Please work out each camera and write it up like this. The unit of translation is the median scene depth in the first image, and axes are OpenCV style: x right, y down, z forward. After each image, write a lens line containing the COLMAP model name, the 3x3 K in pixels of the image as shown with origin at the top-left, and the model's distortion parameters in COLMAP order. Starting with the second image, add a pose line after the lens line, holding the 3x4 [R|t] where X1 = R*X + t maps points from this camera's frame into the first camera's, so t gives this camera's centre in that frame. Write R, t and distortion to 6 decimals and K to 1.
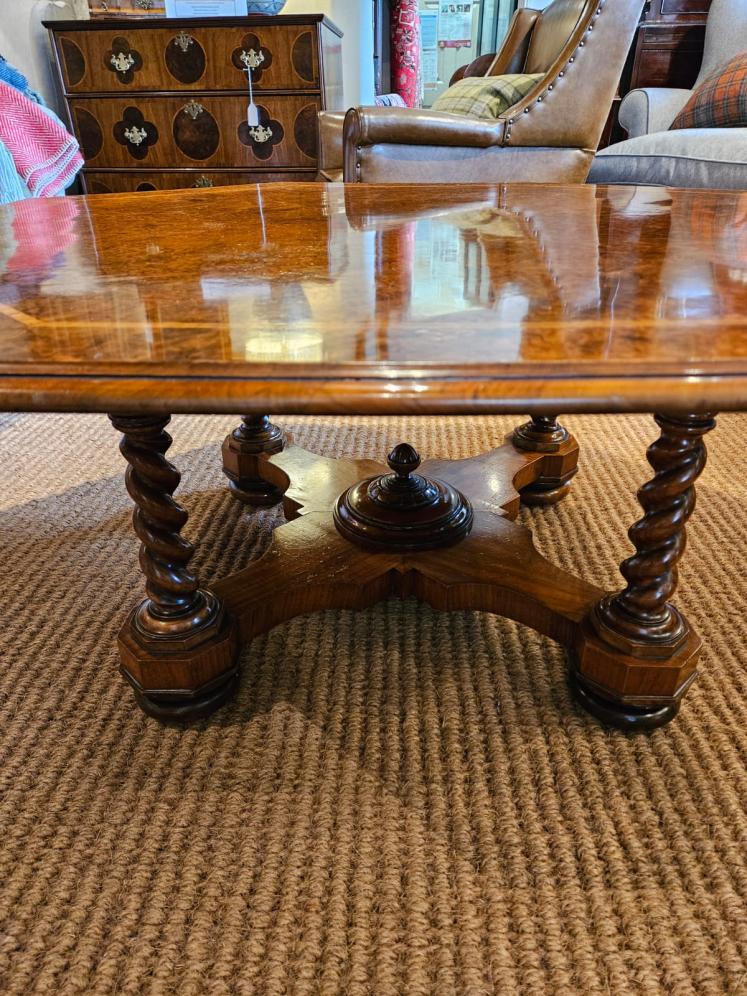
lens RADIAL K [[658.9, 0, 372.6], [0, 658.9, 497.1], [0, 0, 1]] dist [0.059349, -0.033289]
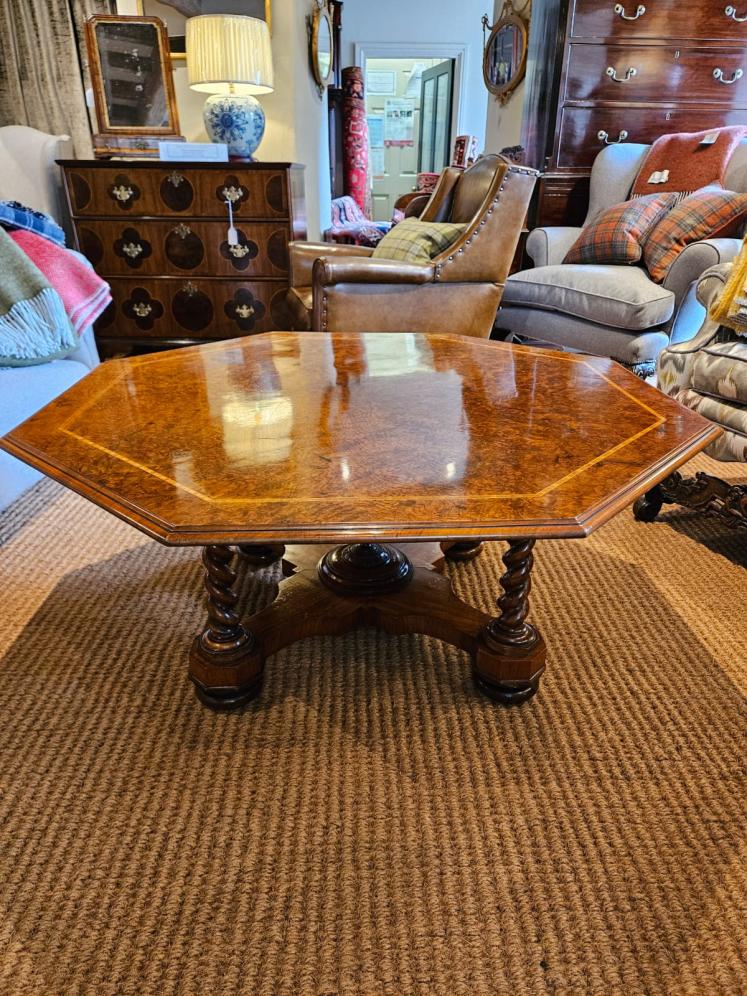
lens RADIAL K [[658.9, 0, 374.6], [0, 658.9, 490.3], [0, 0, 1]] dist [0.059349, -0.033289]
pose [[0.997500, -0.014098, 0.069246, -0.036449], [0.019411, 0.996869, -0.076651, -0.042627], [-0.067949, 0.077804, 0.994650, -0.523708]]
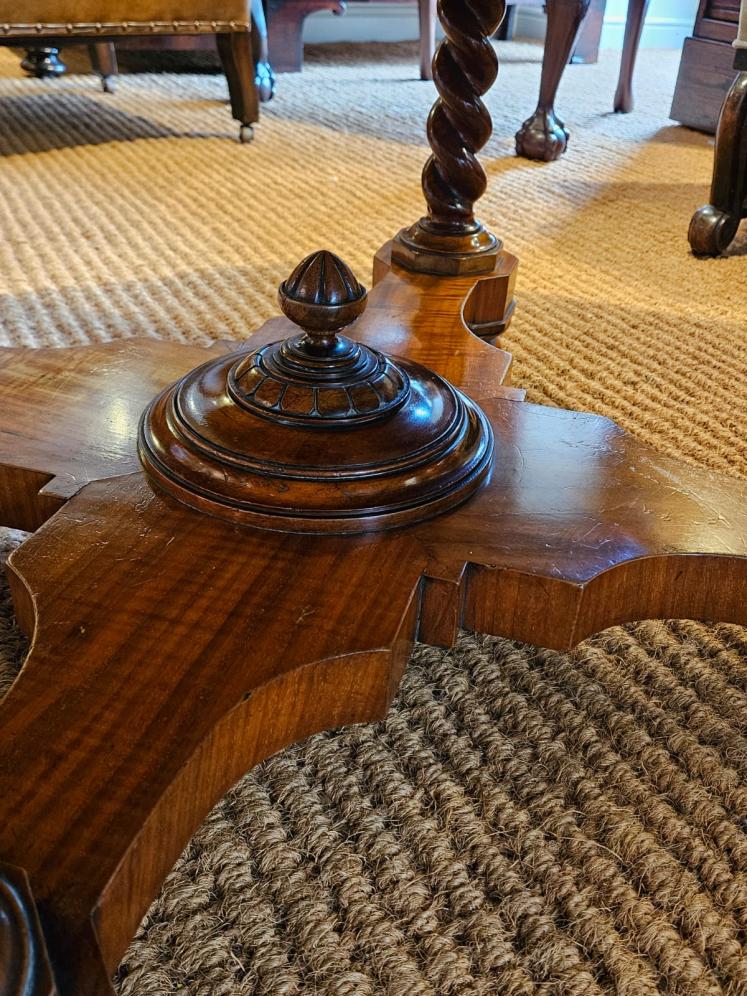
lens RADIAL K [[937.2, 0, 375.0], [0, 937.2, 491.4], [0, 0, 1]] dist [0.057552, 0.000000]
pose [[0.867519, -0.219251, 0.446475, -0.204233], [0.188973, 0.975586, 0.111900, -0.001979], [-0.460109, -0.012704, 0.887771, 0.516093]]
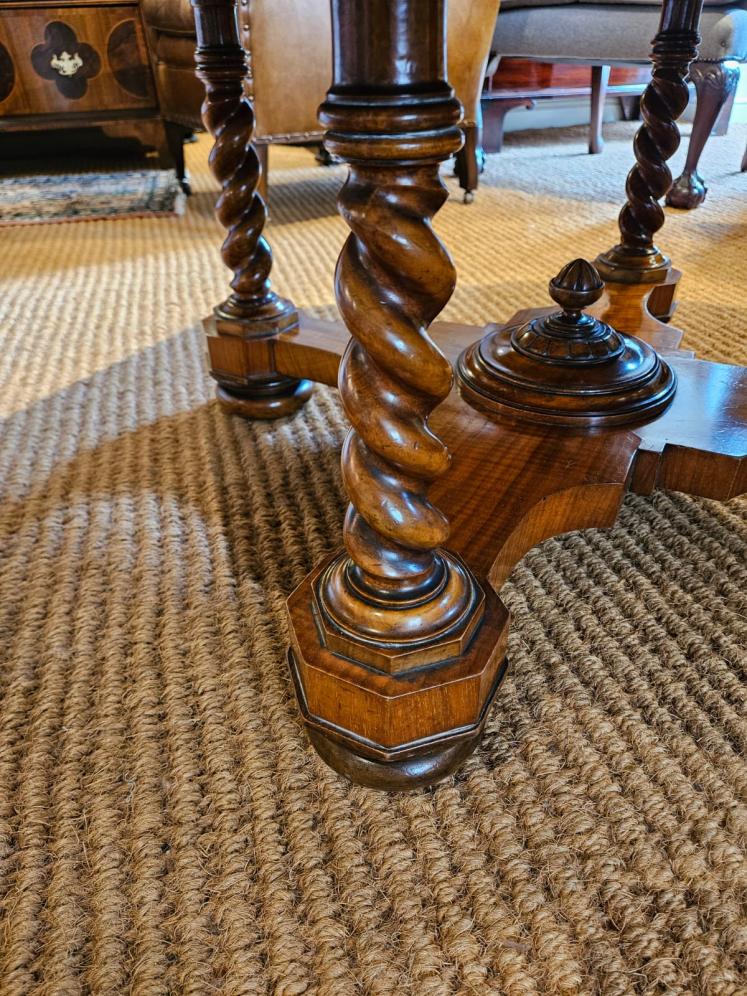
lens RADIAL K [[673.9, 0, 376.0], [0, 673.9, 497.4], [0, 0, 1]] dist [0.067468, -0.064524]
pose [[0.948528, -0.191195, 0.252465, -0.356849], [0.164347, 0.978621, 0.123661, 0.030113], [-0.270711, -0.075804, 0.959671, 0.418143]]
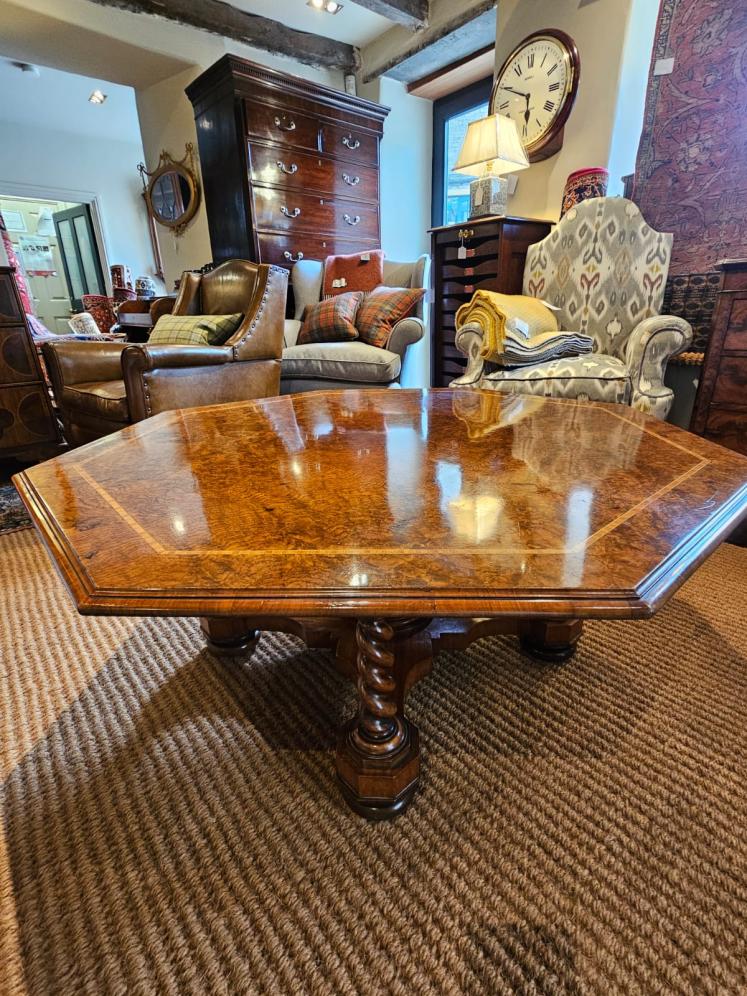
lens RADIAL K [[474.3, 0, 378.8], [0, 474.3, 499.4], [0, 0, 1]] dist [-0.002761, 0.002506]
pose [[0.733608, -0.258141, 0.628636, -0.648767], [0.344811, 0.938518, -0.016998, -0.216105], [-0.585598, 0.229231, 0.777514, 0.110416]]
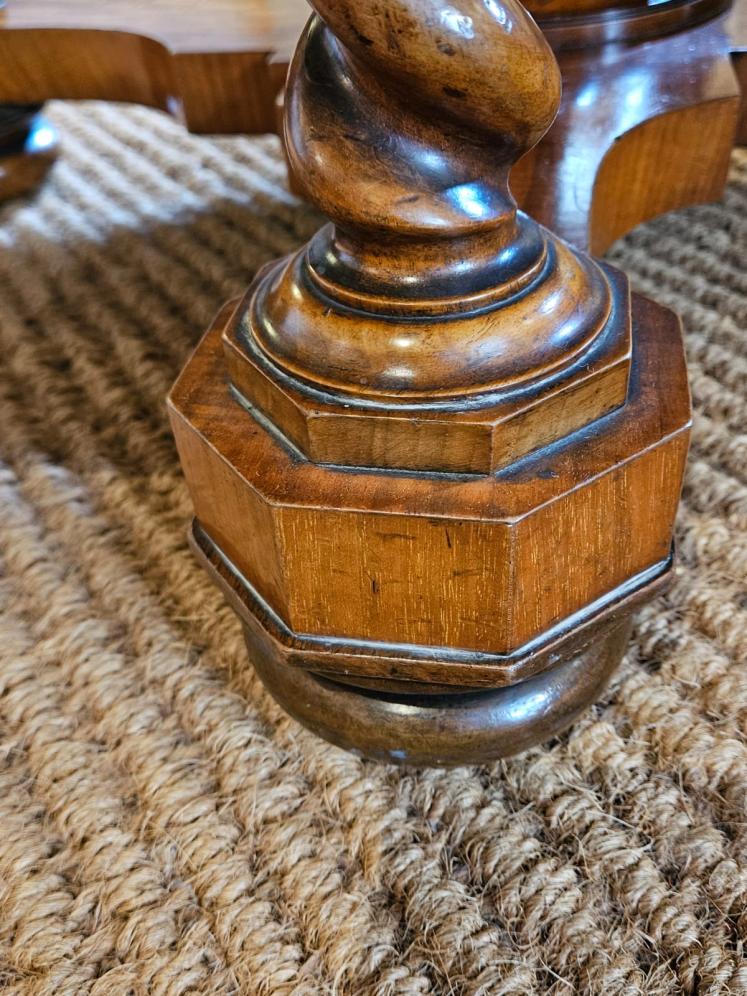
lens RADIAL K [[968.5, 0, 368.5], [0, 968.5, 496.7], [0, 0, 1]] dist [0.025949, 0.000000]
pose [[0.816995, -0.414077, 0.401323, -0.386555], [0.336258, 0.907487, 0.251789, 0.120047], [-0.468455, -0.070763, 0.880649, 0.600916]]
